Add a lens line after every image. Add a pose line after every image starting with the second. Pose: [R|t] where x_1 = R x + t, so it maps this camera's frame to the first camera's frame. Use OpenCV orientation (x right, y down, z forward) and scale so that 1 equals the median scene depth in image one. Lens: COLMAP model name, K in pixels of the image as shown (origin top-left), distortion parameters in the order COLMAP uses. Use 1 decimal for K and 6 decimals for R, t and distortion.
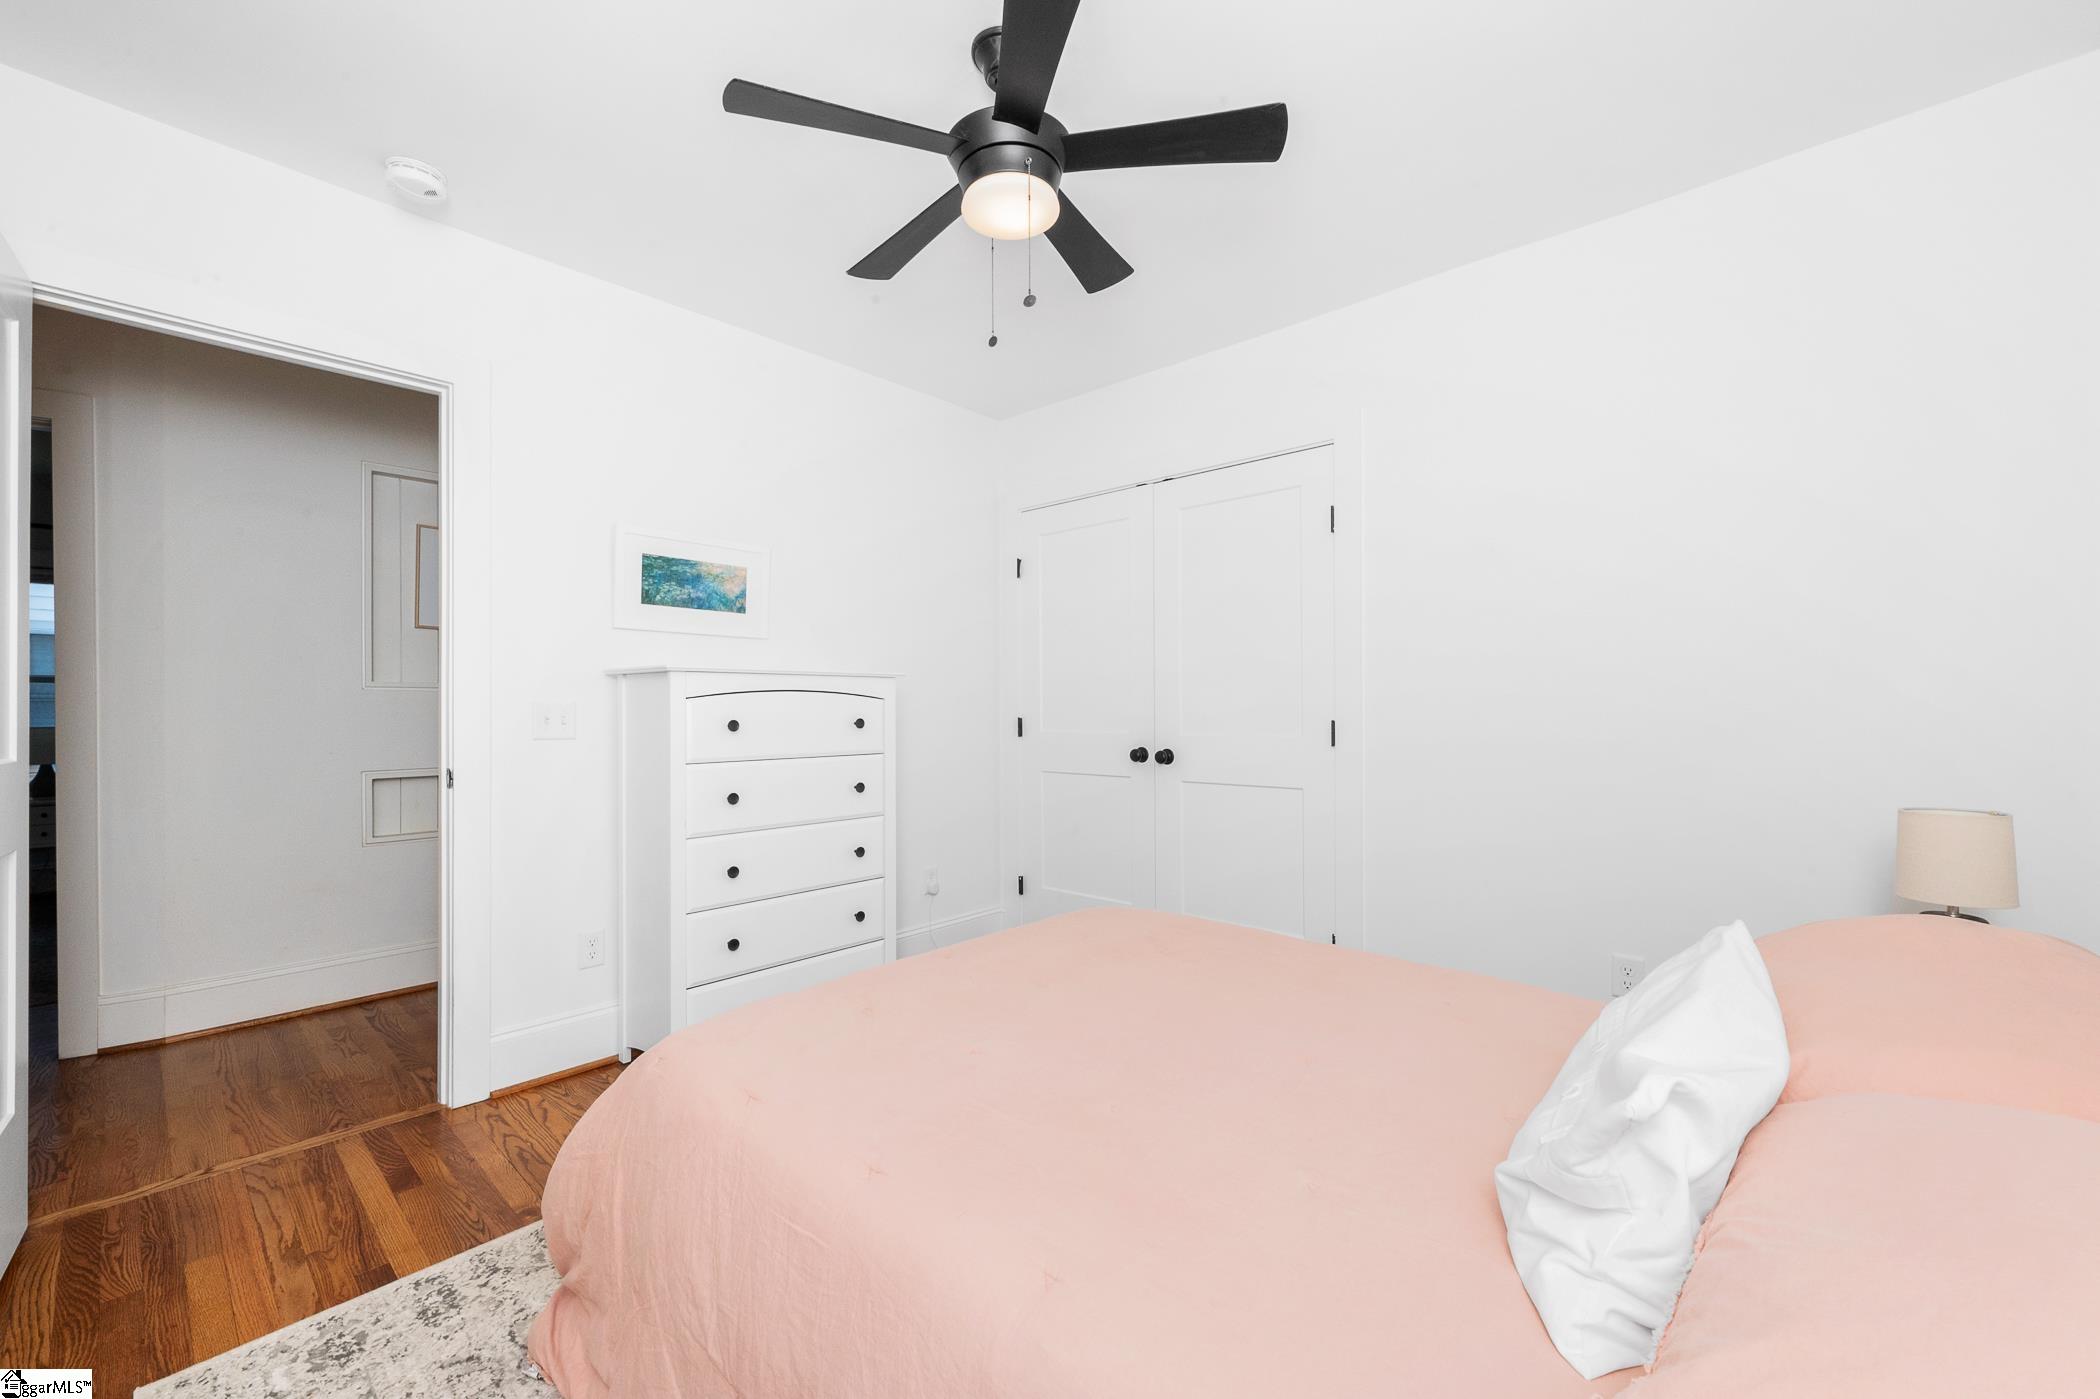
lens RADIAL K [[816.8, 0, 1045.1], [0, 816.8, 702.6], [0, 0, 1]] dist [0.001195, 0.000007]
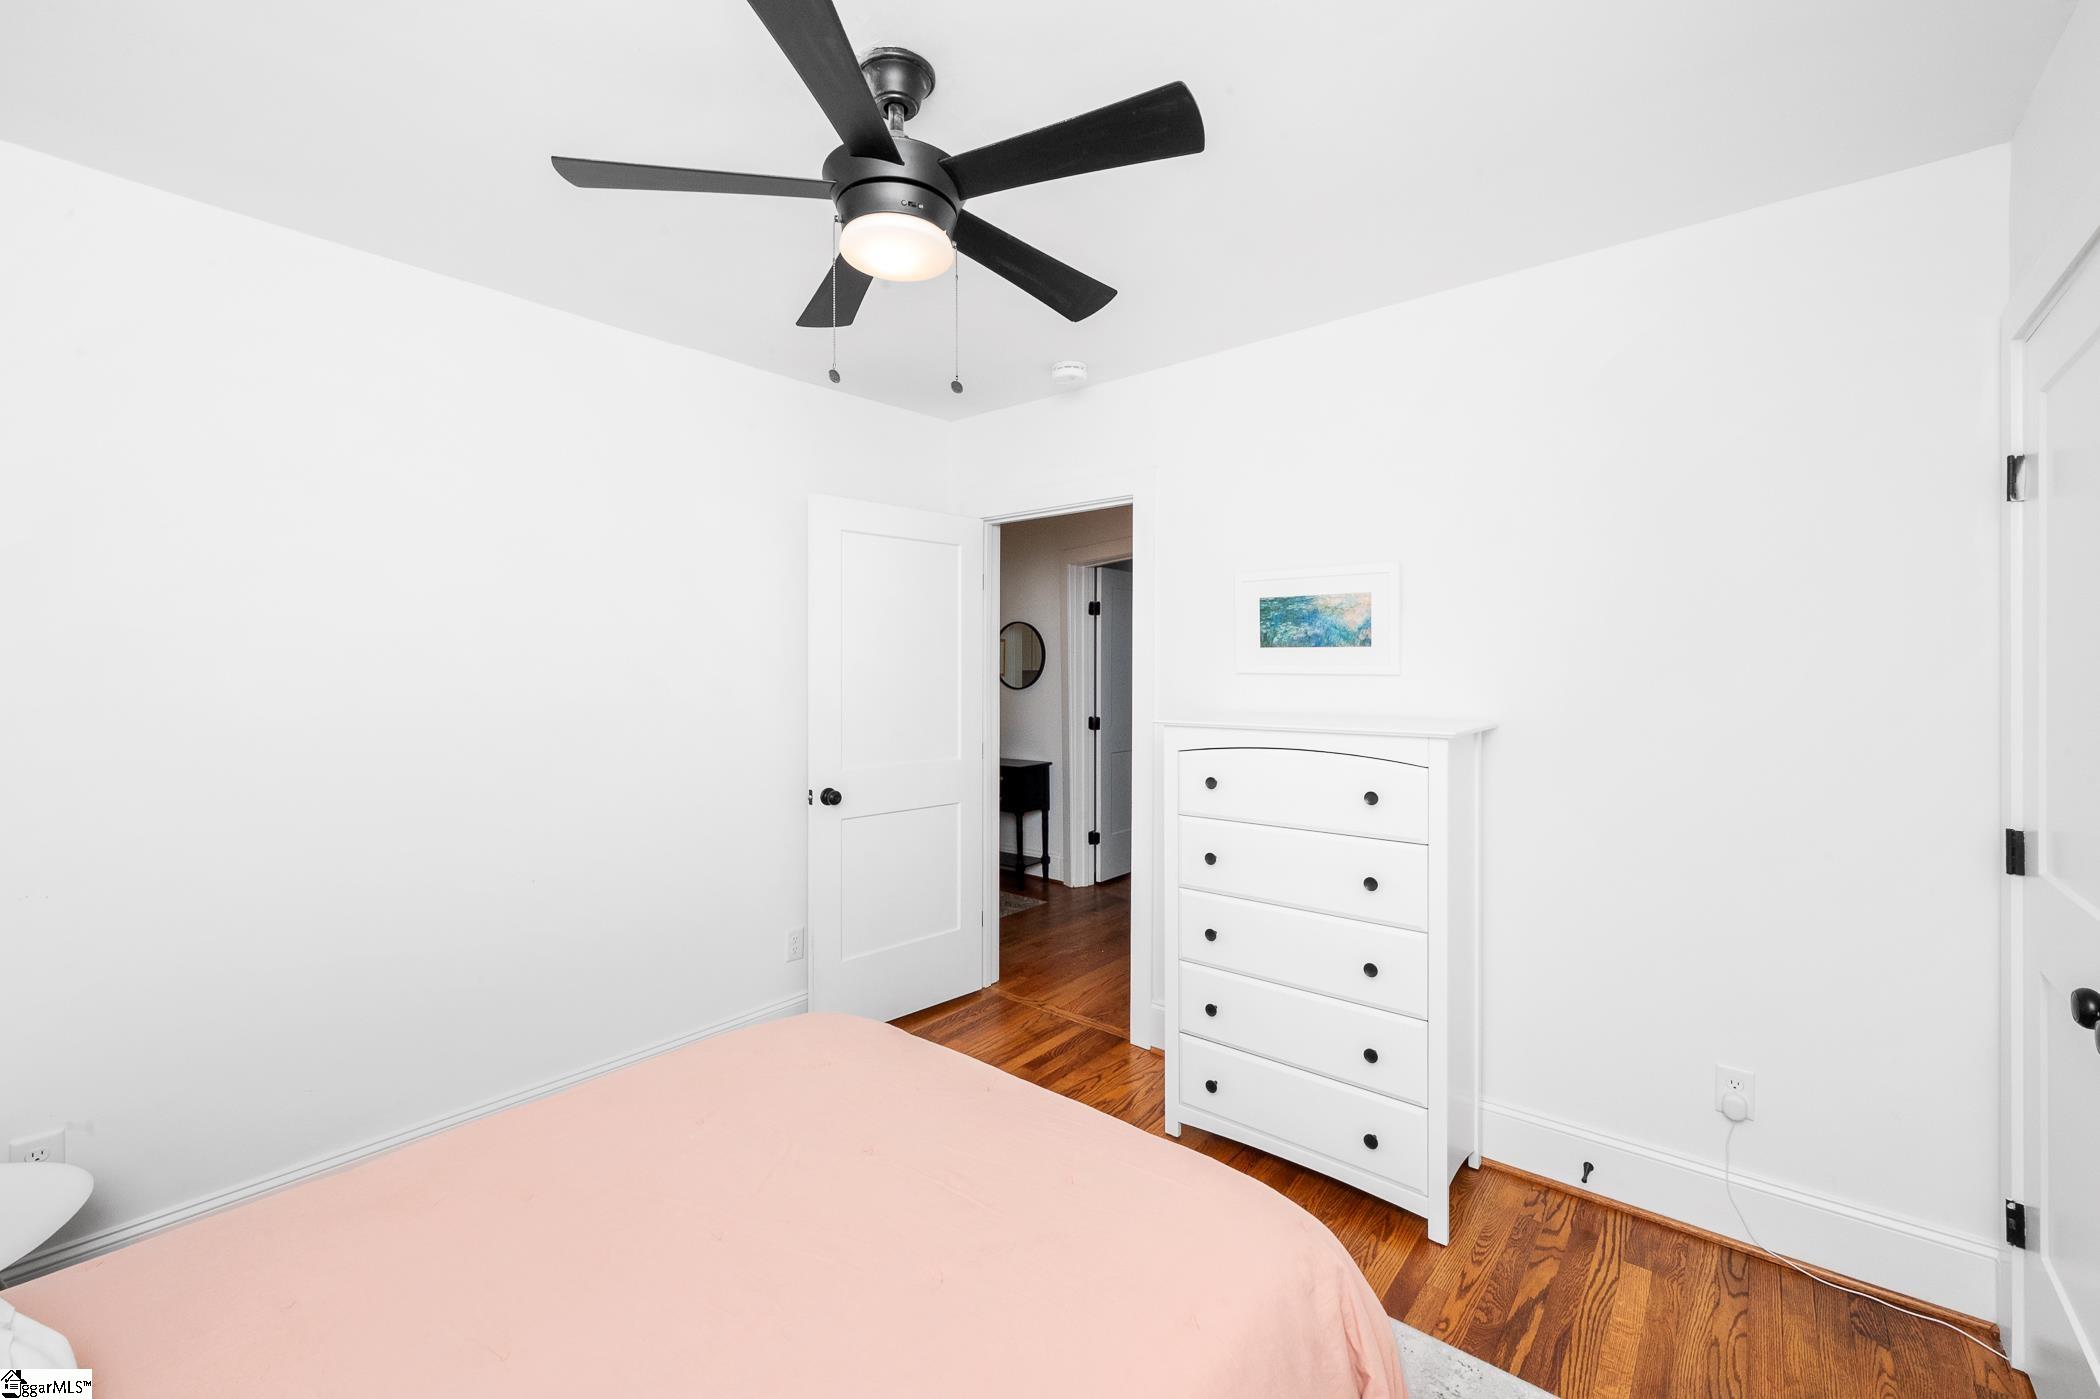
lens RADIAL K [[816.8, 0, 1045.8], [0, 816.8, 685.0], [0, 0, 1]] dist [0.001195, 0.000007]
pose [[0.074747, 0.013129, -0.997116, 0.478973], [-0.000315, 0.999914, 0.013142, -0.084254], [0.997202, -0.000668, 0.074745, 0.631067]]
